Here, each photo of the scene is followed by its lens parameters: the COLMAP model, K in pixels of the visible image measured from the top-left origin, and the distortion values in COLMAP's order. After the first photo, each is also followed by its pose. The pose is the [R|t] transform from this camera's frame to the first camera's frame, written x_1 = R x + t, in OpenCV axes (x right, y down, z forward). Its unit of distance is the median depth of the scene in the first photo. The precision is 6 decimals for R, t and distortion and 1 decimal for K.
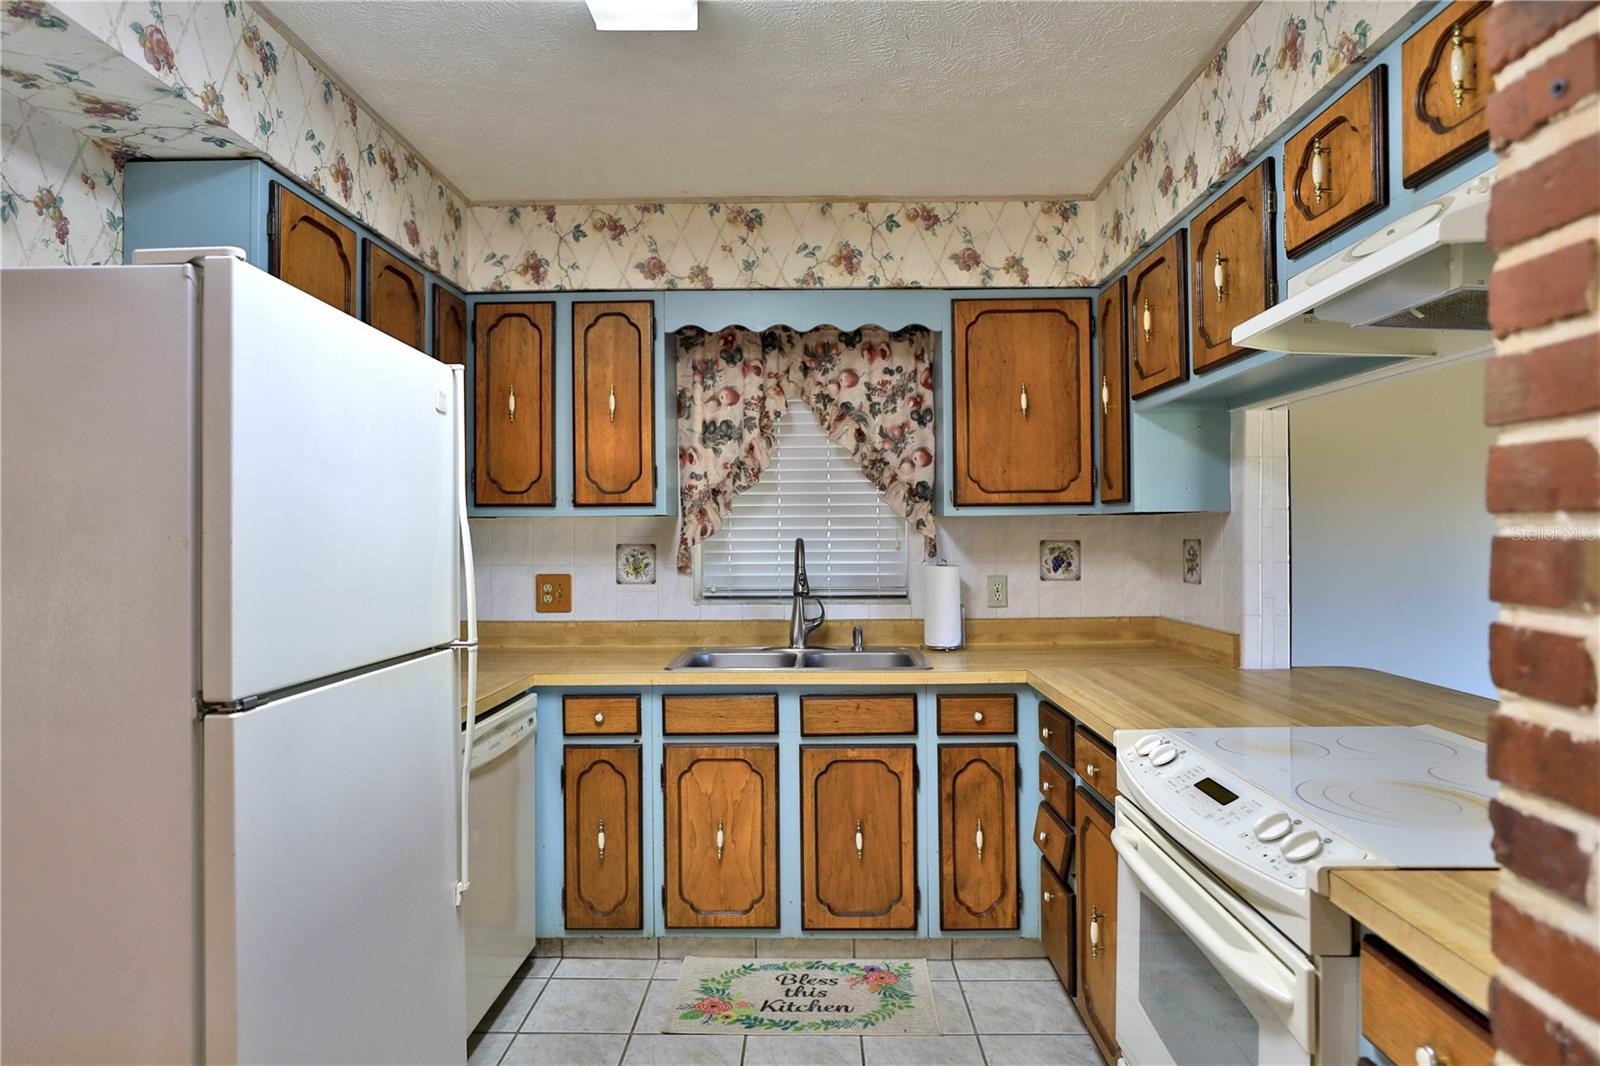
lens RADIAL K [[955.4, 0, 796.8], [0, 955.4, 523.6], [0, 0, 1]] dist [-0.015272, 0.002117]
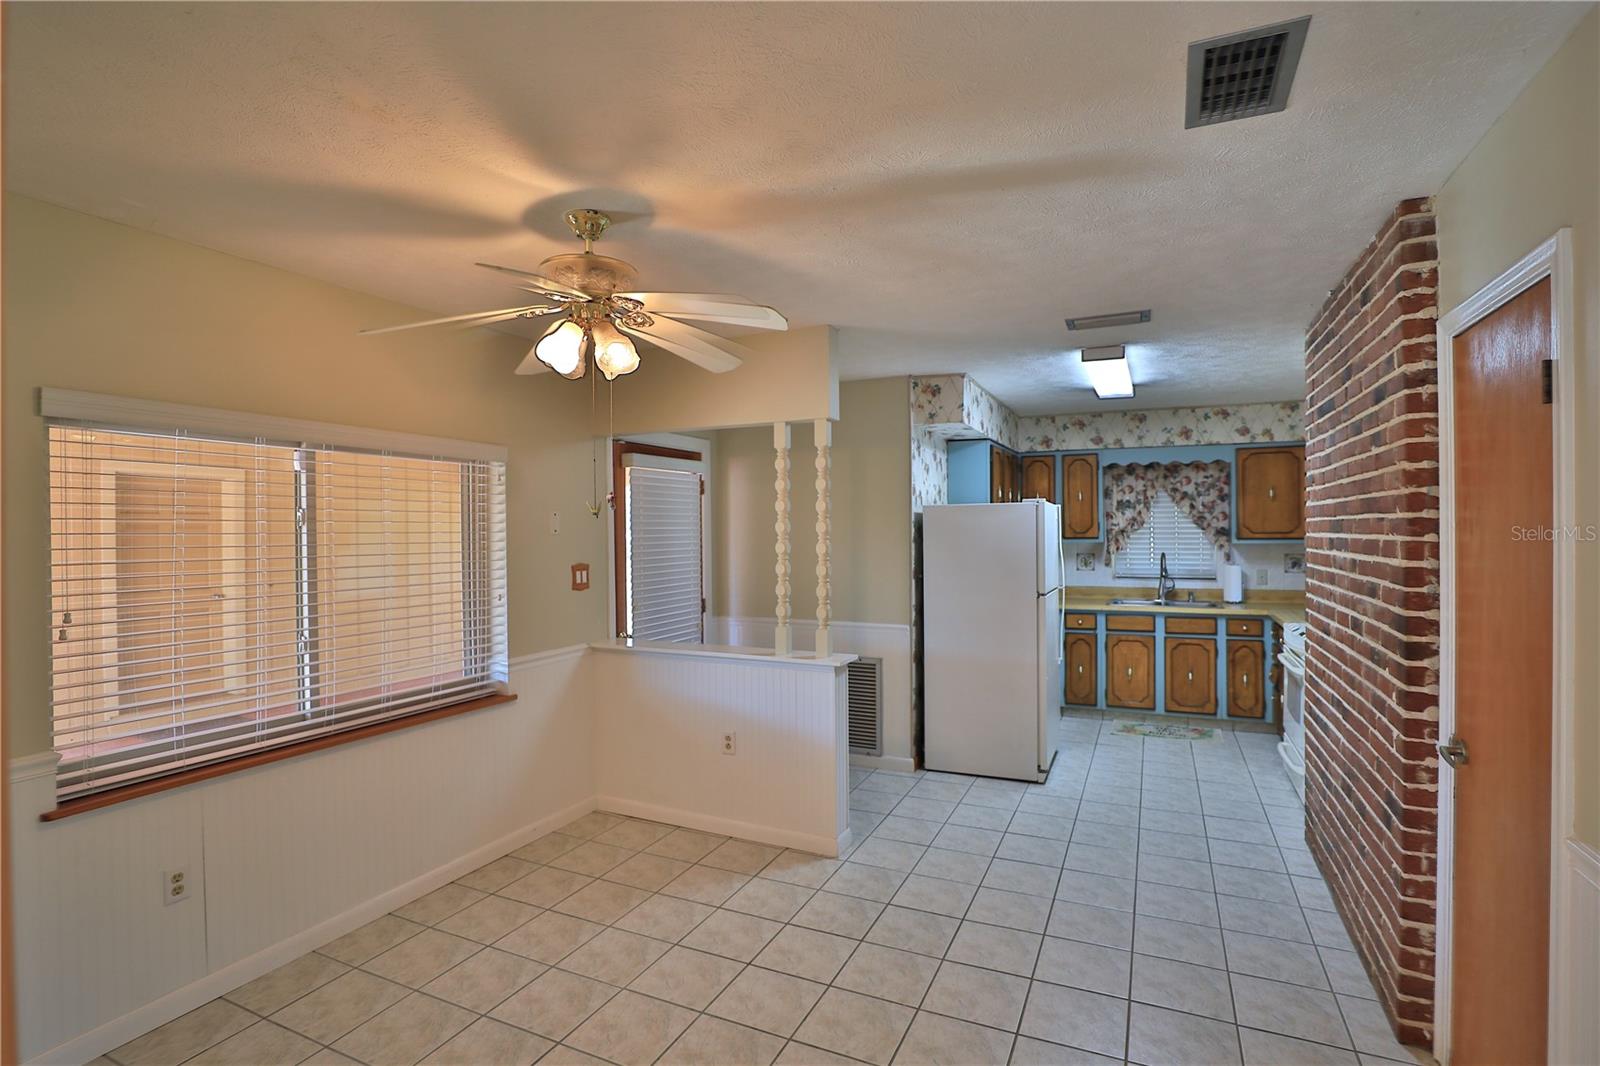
lens RADIAL K [[771.6, 0, 804.1], [0, 771.6, 529.5], [0, 0, 1]] dist [-0.036503, 0.006615]
pose [[0.917275, 0.000086, -0.398254, -0.058548], [0.004575, 0.999932, 0.010753, -0.066052], [0.398227, -0.011686, 0.917212, -1.089541]]
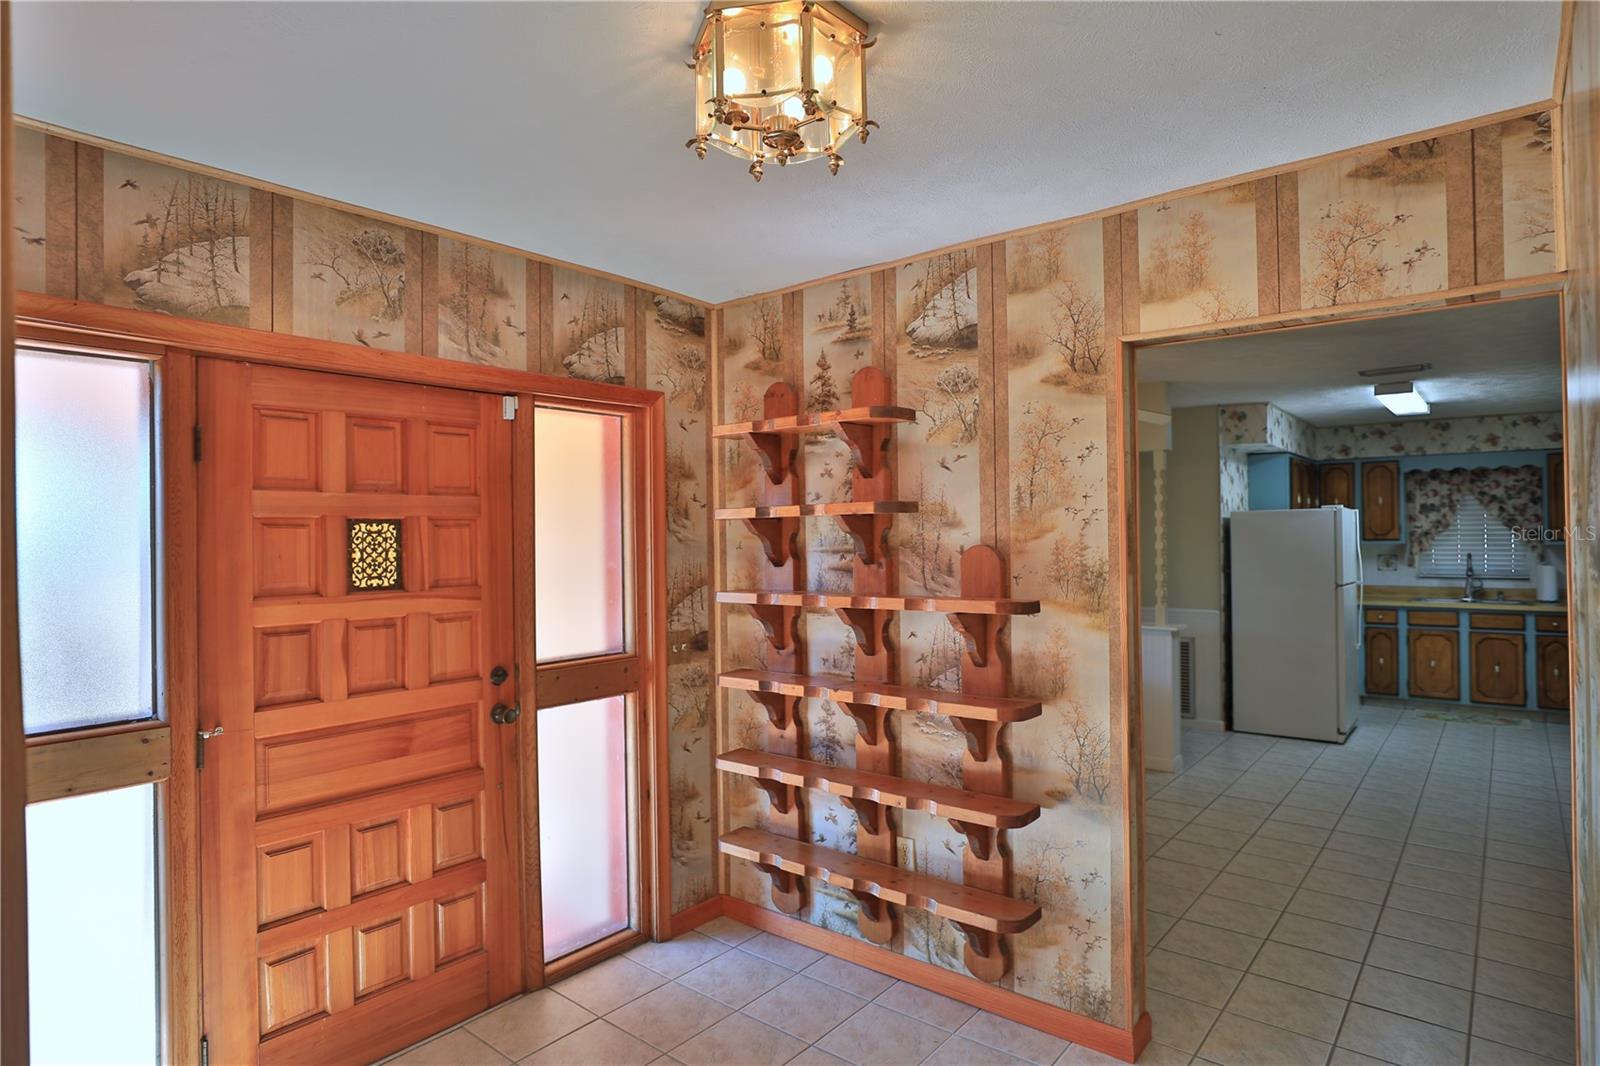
lens RADIAL K [[882.2, 0, 807.7], [0, 882.2, 529.5], [0, 0, 1]] dist [-0.020560, 0.006643]
pose [[0.790524, -0.005537, -0.612406, 0.034992], [0.009171, 0.999954, 0.002797, -0.068871], [0.612362, -0.007827, 0.790539, -1.862039]]
